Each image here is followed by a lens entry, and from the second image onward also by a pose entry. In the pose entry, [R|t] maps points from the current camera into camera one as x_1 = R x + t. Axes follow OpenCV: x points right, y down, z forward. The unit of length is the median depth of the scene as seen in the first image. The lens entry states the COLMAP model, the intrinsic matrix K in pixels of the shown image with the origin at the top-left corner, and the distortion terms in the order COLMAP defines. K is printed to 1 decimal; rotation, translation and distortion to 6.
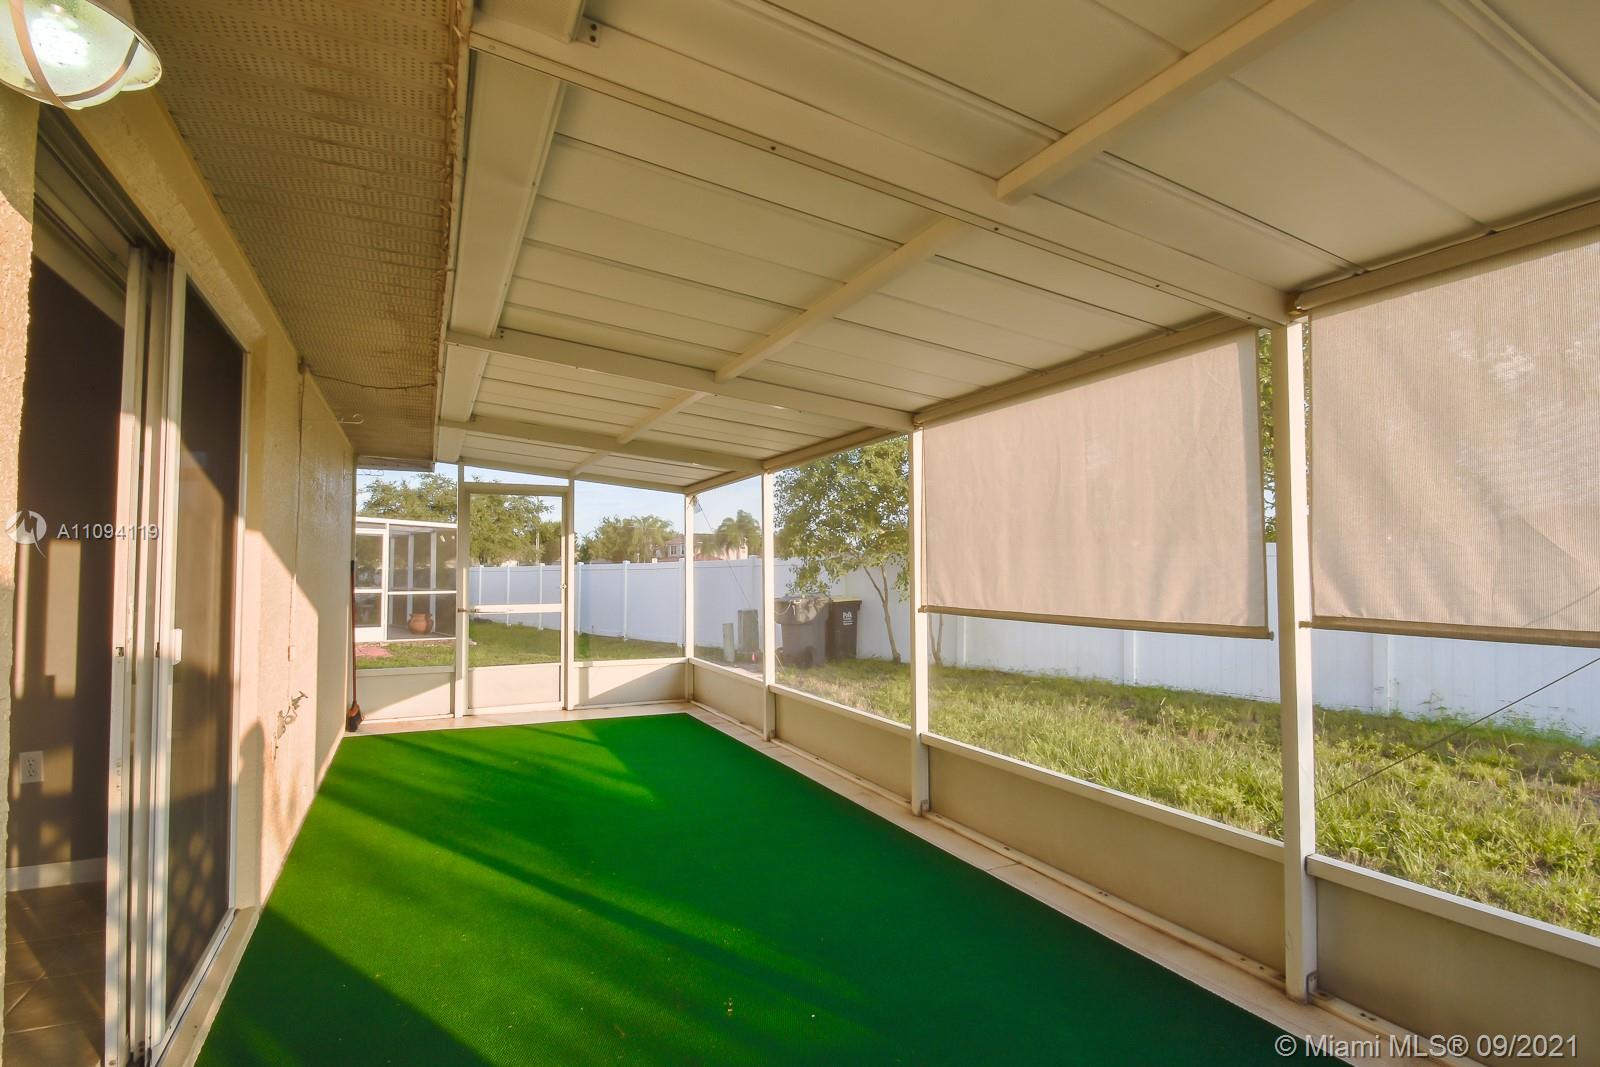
lens RADIAL K [[714.7, 0, 800.0], [0, 714.7, 533.5], [0, 0, 1]] dist [-0.001201, -0.008879]
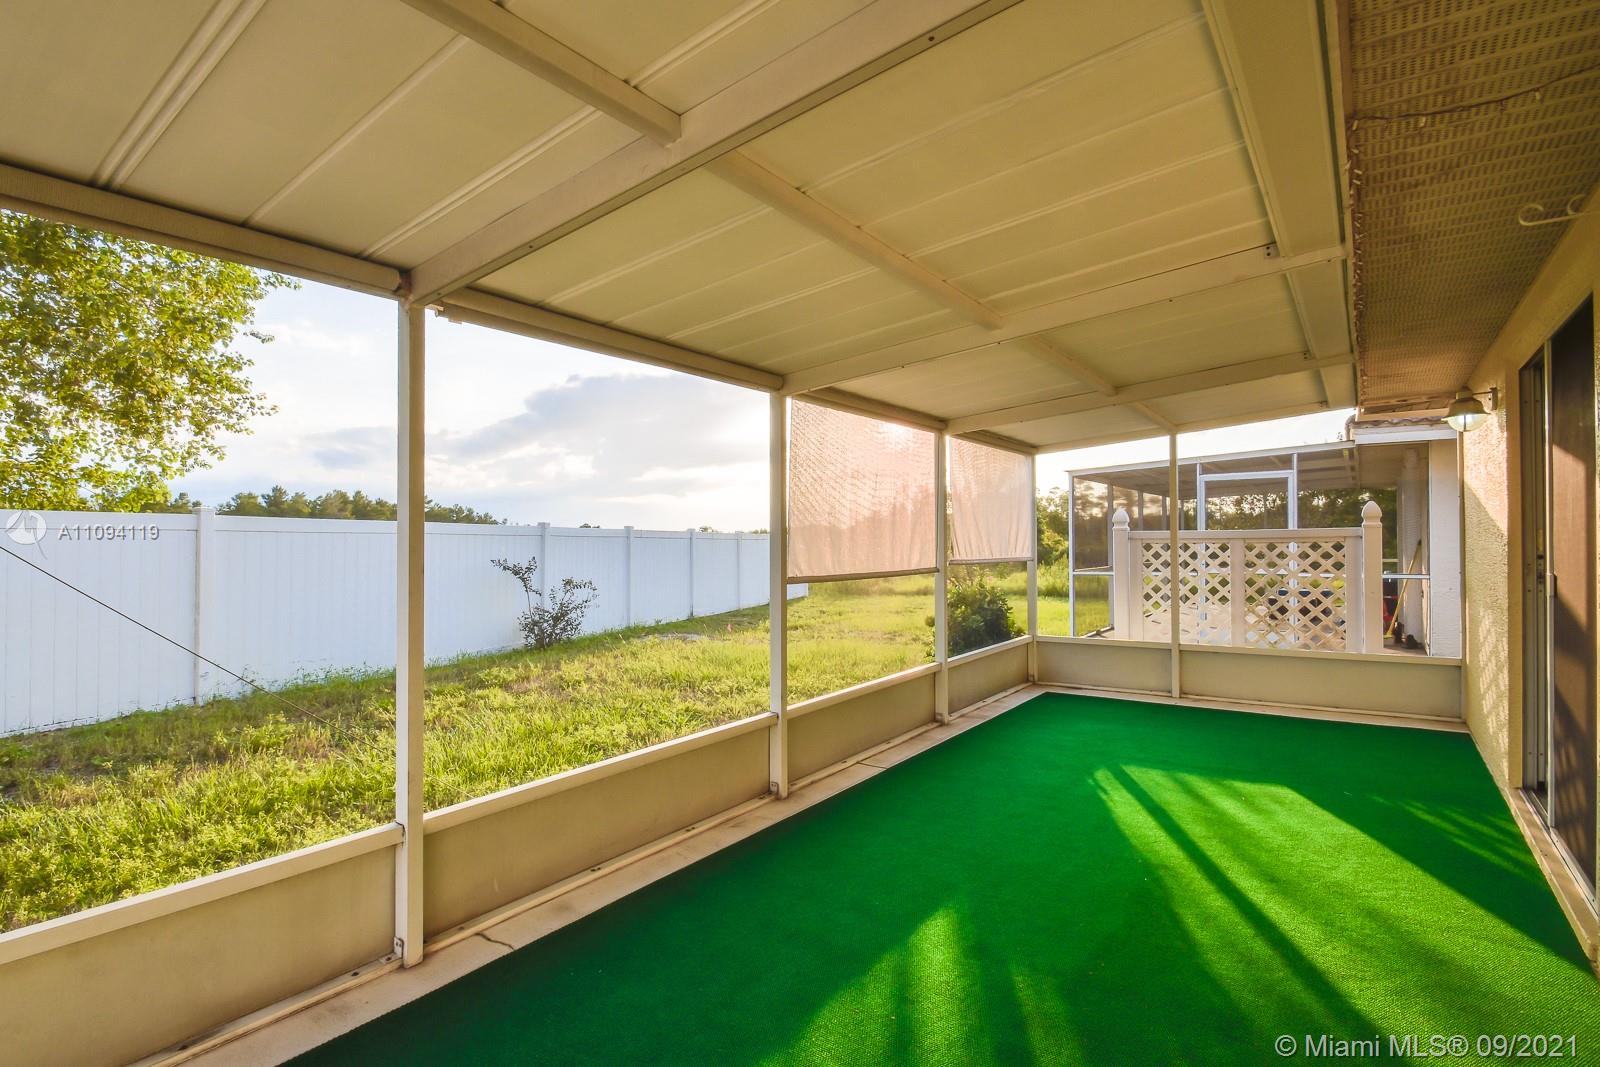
lens RADIAL K [[775.9, 0, 780.9], [0, 775.9, 535.5], [0, 0, 1]] dist [0.000824, 0.000104]
pose [[-0.418425, 0.010322, 0.908193, -0.730907], [-0.036313, 0.998946, -0.028083, 0.074027], [-0.907525, -0.044730, -0.417609, 1.376495]]
